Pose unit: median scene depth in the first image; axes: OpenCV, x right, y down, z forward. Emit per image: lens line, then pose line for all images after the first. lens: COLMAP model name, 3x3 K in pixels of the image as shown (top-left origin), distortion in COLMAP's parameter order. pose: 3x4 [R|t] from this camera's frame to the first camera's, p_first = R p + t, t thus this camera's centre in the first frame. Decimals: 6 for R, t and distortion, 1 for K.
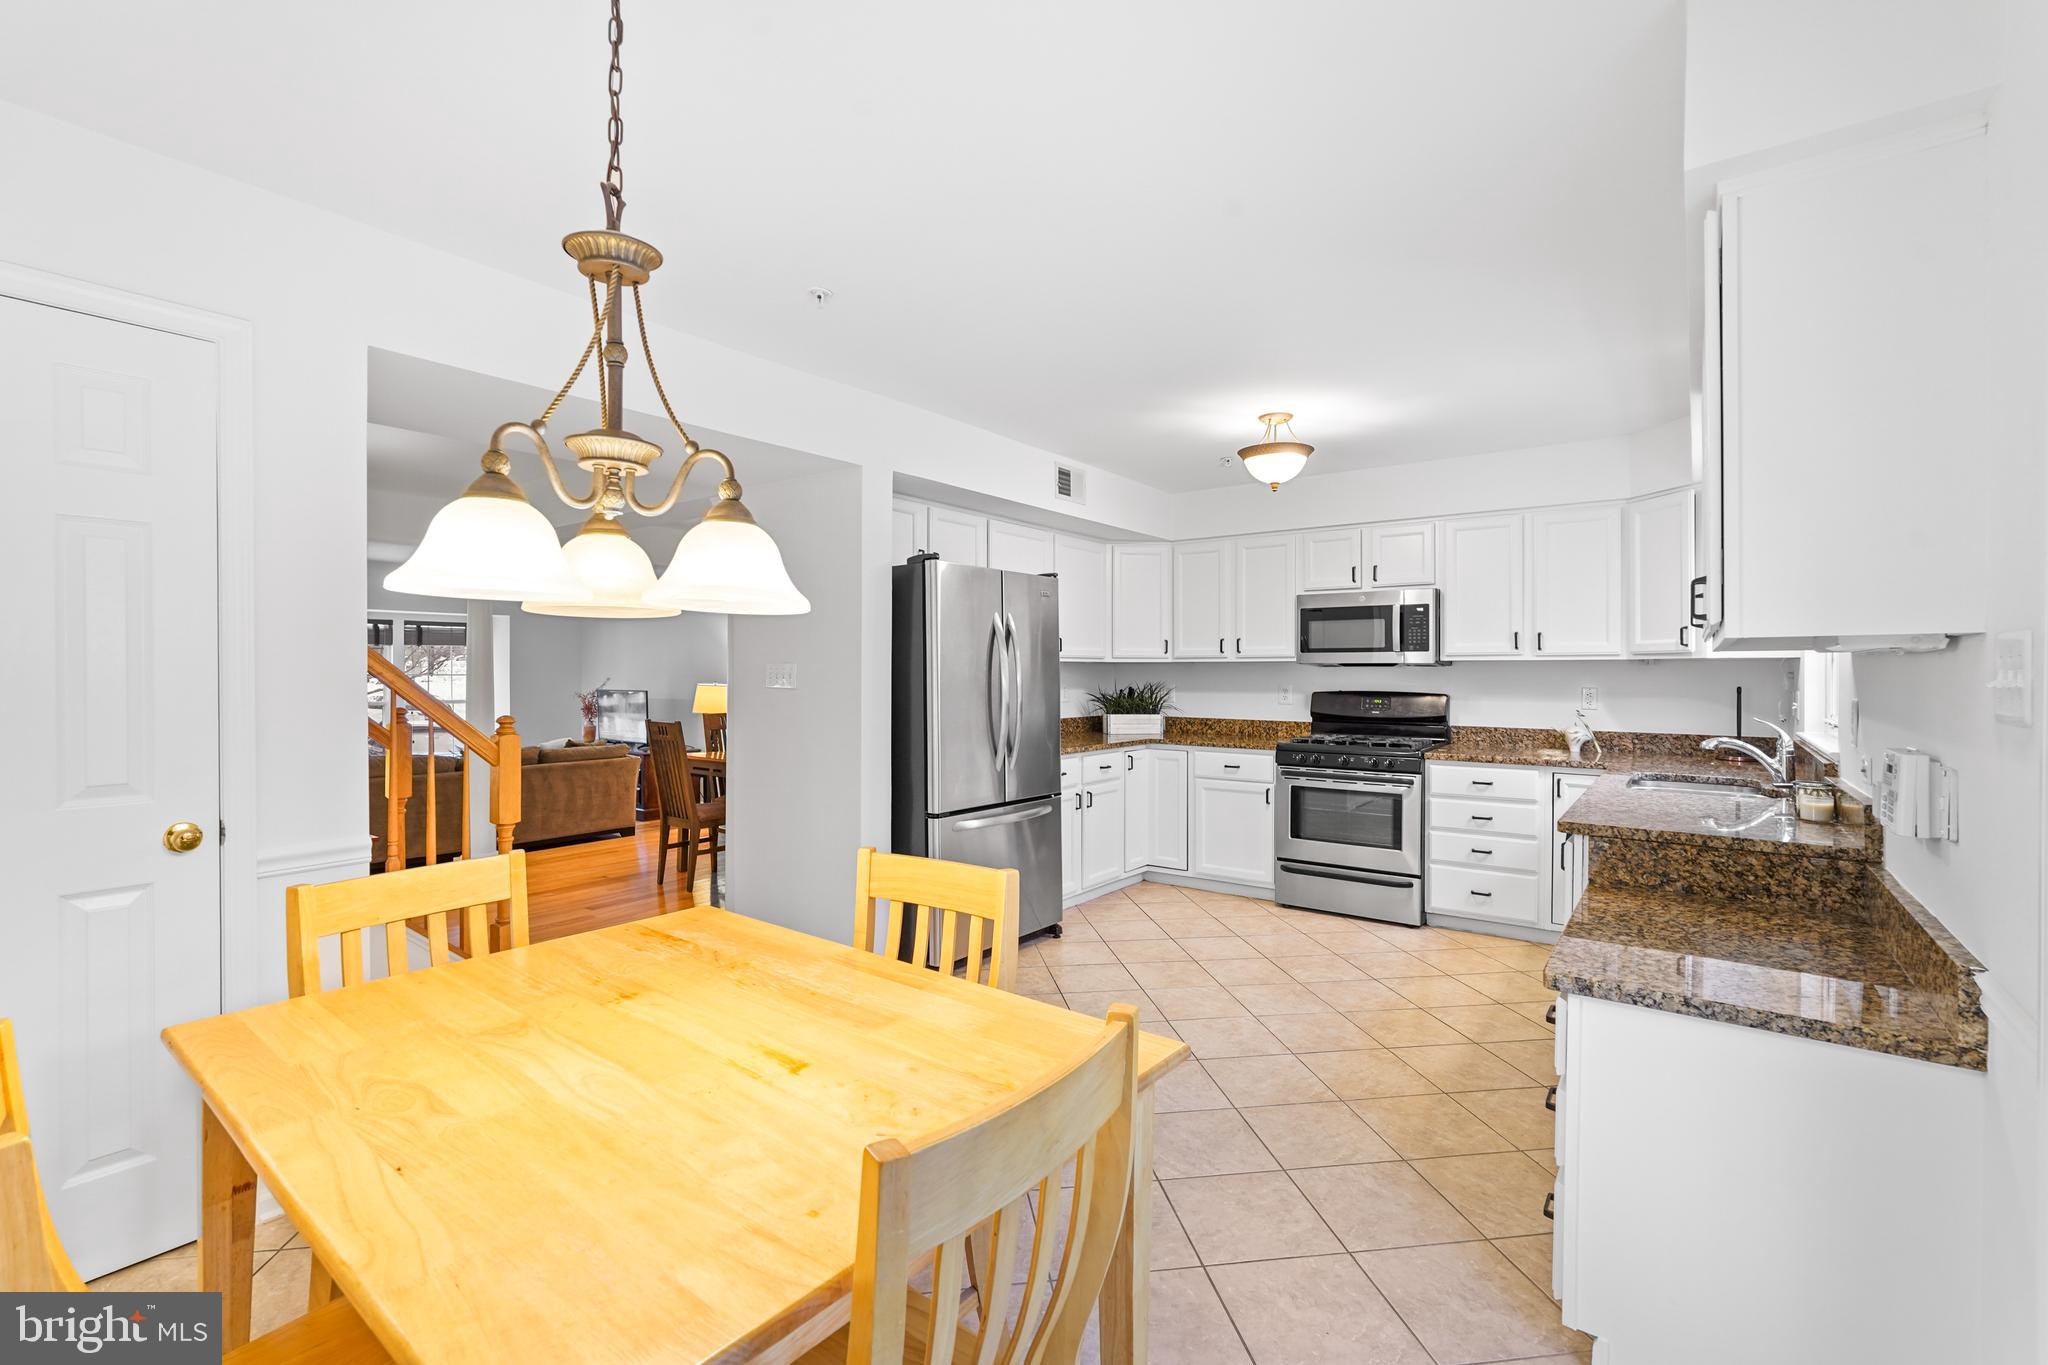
lens RADIAL K [[905.1, 0, 1028.0], [0, 905.1, 673.8], [0, 0, 1]] dist [-0.014983, 0.006145]
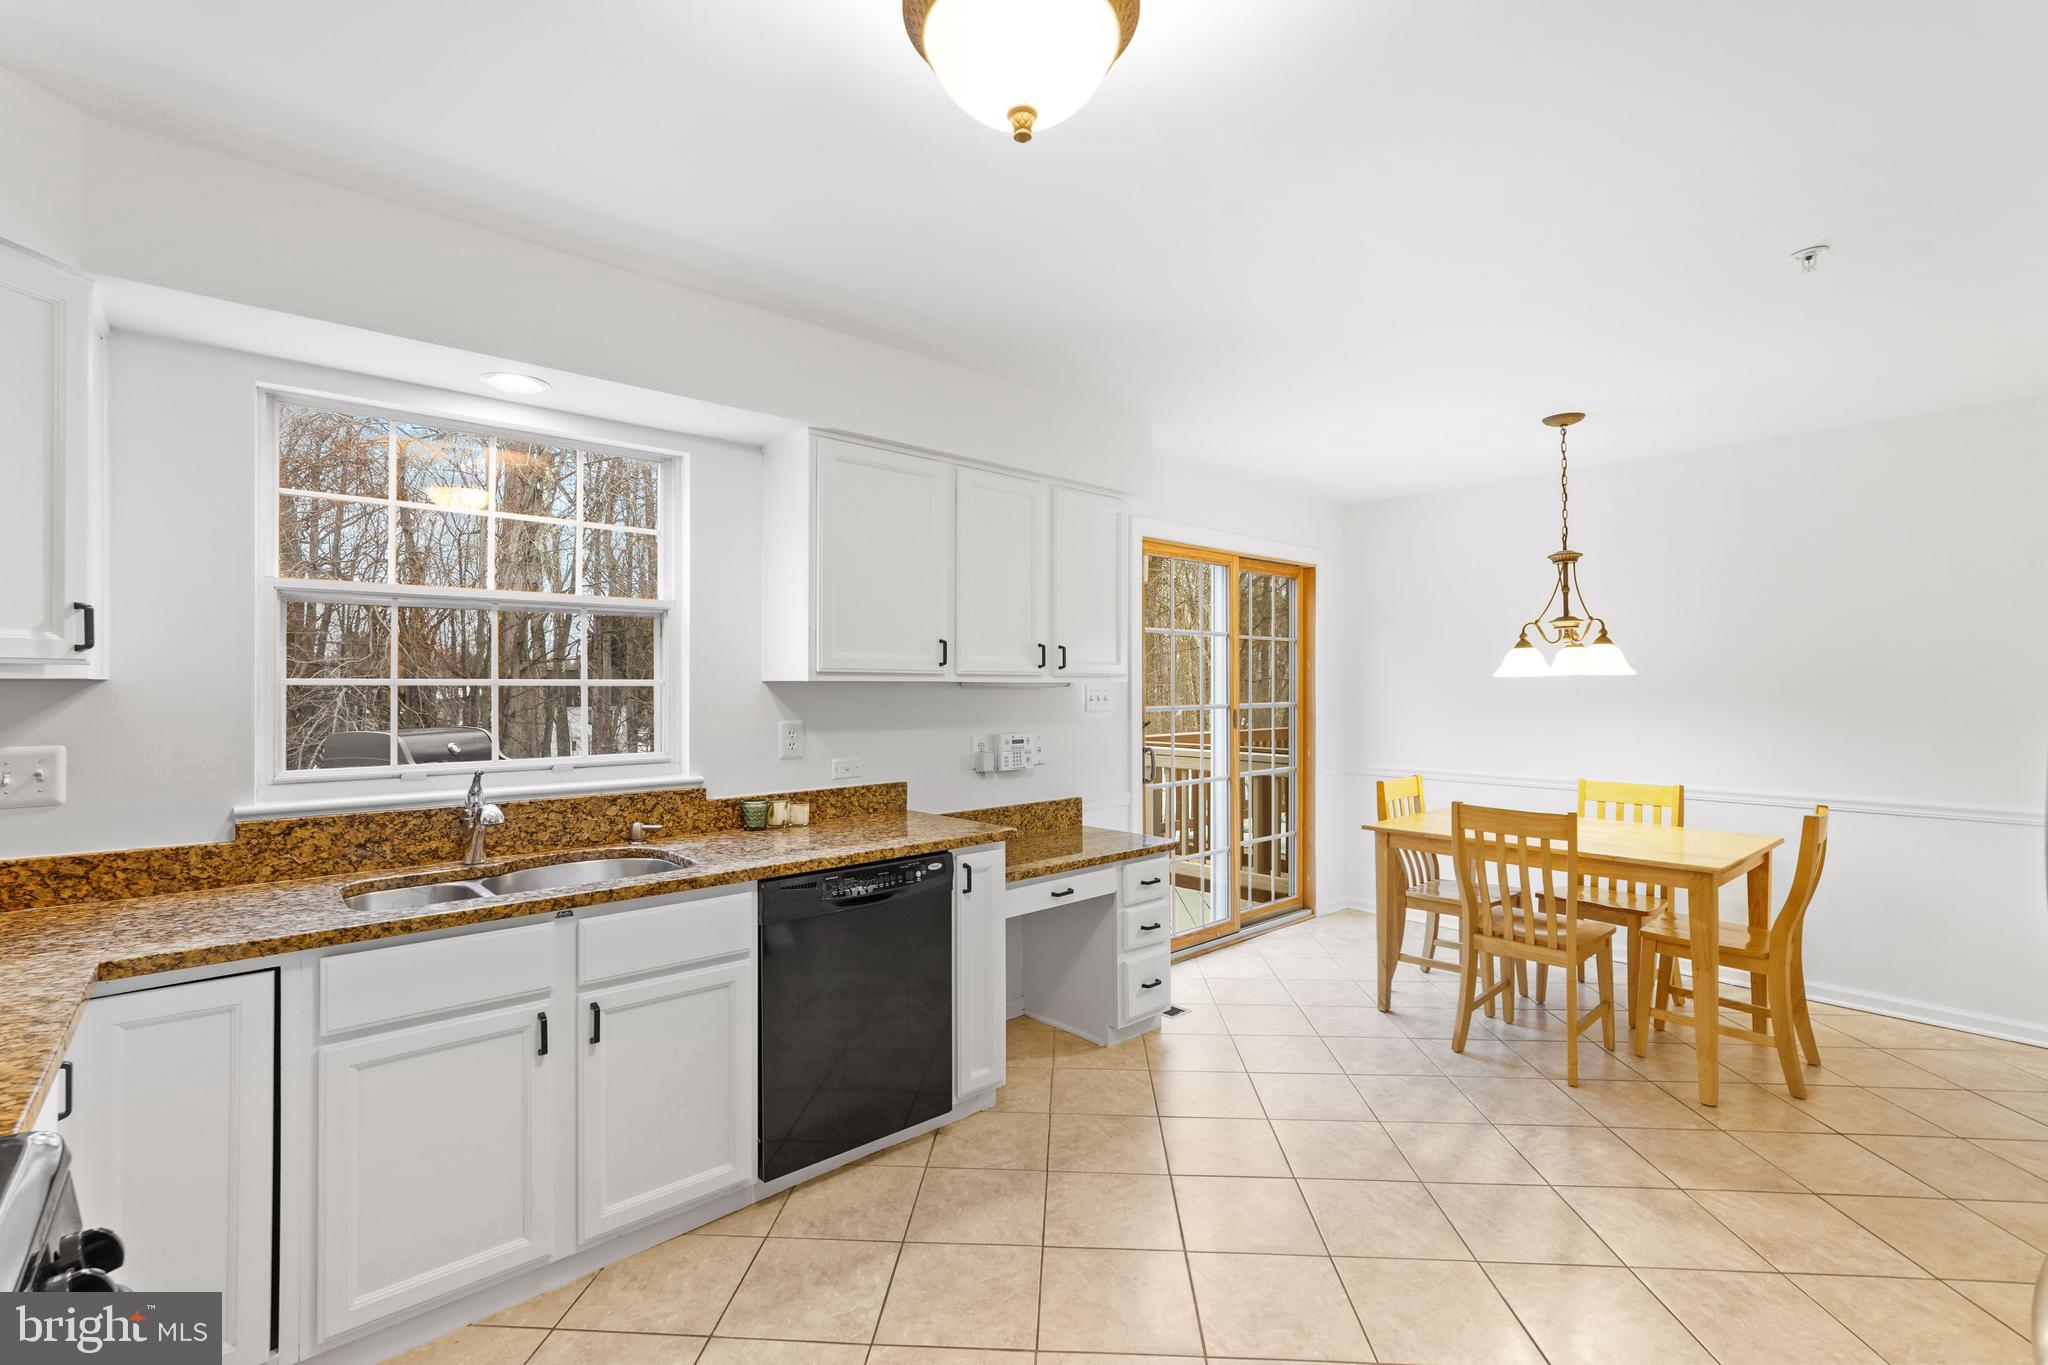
lens RADIAL K [[905.1, 0, 1007.8], [0, 905.1, 684.8], [0, 0, 1]] dist [-0.014983, 0.006145]
pose [[-0.975606, -0.000722, 0.219529, 0.188152], [-0.000065, 0.999995, 0.003001, -0.013717], [-0.219531, 0.002914, -0.975601, 1.161211]]
